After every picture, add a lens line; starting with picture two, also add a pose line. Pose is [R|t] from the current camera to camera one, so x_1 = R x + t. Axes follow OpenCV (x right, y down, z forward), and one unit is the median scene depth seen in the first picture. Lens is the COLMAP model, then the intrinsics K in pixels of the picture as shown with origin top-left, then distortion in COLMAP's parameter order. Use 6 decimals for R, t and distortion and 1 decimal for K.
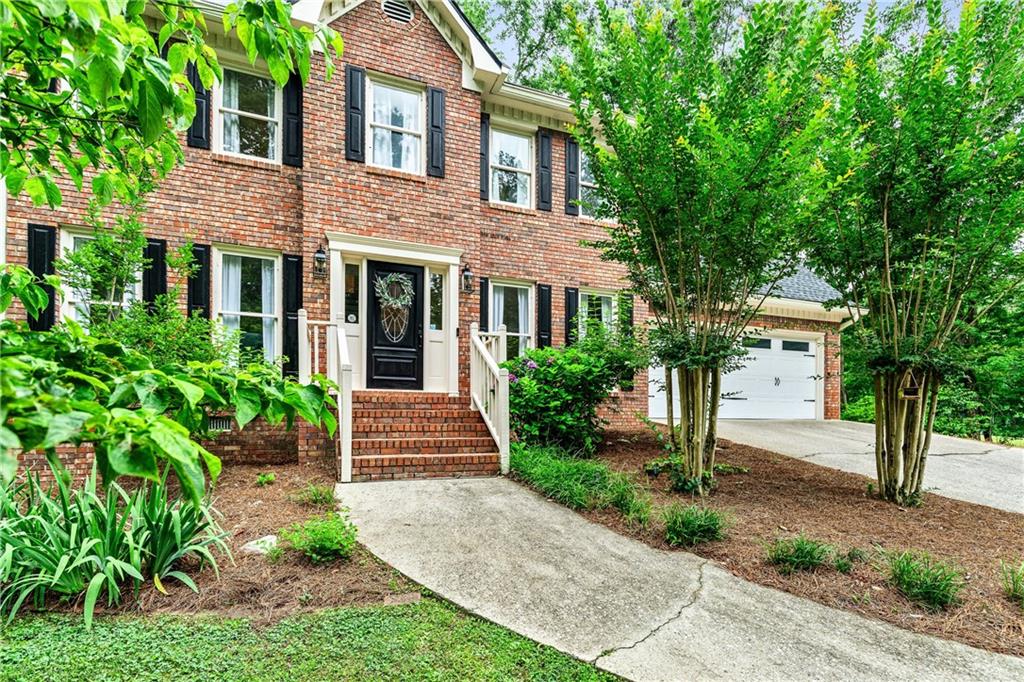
lens RADIAL K [[516.6, 0, 532.7], [0, 516.6, 416.7], [0, 0, 1]] dist [-0.005614, -0.000446]
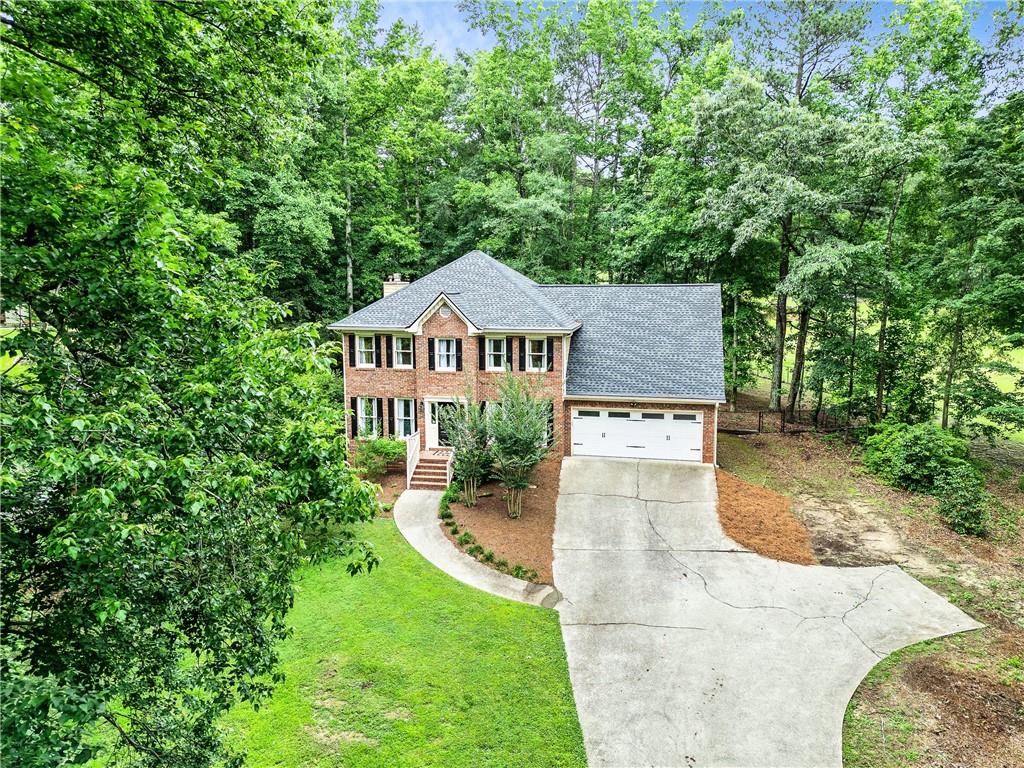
lens RADIAL K [[752.2, 0, 512.7], [0, 752.2, 381.0], [0, 0, 1]] dist [0.021158, -0.030354]
pose [[0.832581, 0.072522, -0.549135, 2.318609], [0.009535, 0.989368, 0.145118, -1.029229], [0.553821, -0.126059, 0.823038, -2.193831]]
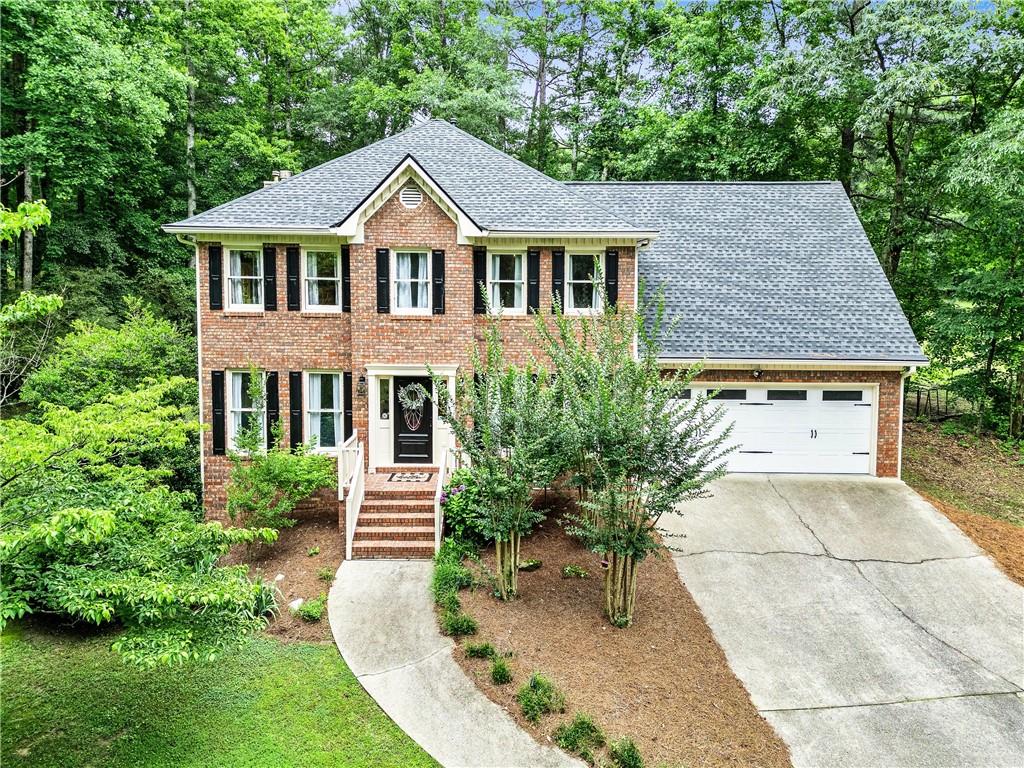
lens RADIAL K [[752.2, 0, 491.1], [0, 752.2, 338.6], [0, 0, 1]] dist [0.021158, -0.030354]
pose [[0.920185, 0.030454, -0.390298, 0.764168], [0.000271, 0.996920, 0.078426, -0.583442], [0.391484, -0.072272, 0.917342, -0.835662]]
